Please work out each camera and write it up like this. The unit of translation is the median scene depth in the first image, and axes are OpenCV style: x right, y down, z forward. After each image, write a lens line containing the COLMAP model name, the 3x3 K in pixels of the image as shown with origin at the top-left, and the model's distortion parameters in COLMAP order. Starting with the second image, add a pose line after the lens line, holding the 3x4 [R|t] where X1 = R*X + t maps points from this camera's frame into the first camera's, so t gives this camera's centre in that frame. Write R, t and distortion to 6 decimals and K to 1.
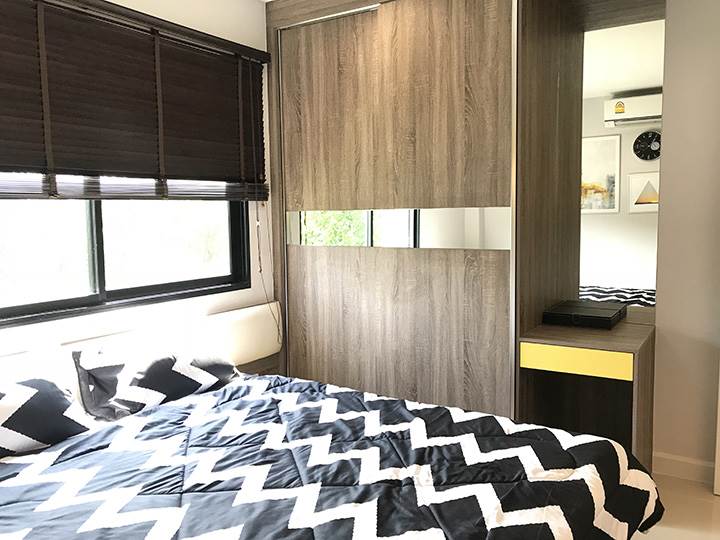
lens RADIAL K [[599.7, 0, 361.6], [0, 599.7, 269.0], [0, 0, 1]] dist [0.024311, -0.010434]
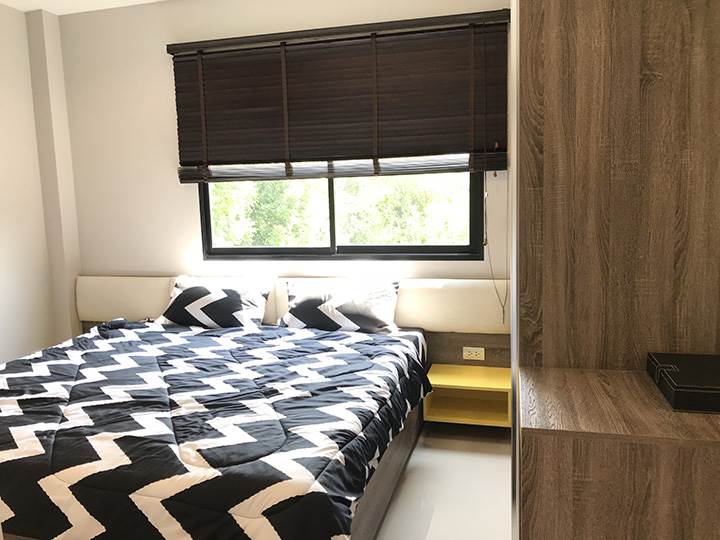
lens RADIAL K [[599.7, 0, 361.7], [0, 599.7, 270.4], [0, 0, 1]] dist [0.024311, -0.010434]
pose [[0.297003, 0.122395, -0.947000, 0.886146], [-0.068552, 0.991925, 0.106701, -0.056282], [0.952413, 0.033228, 0.302995, 0.657734]]
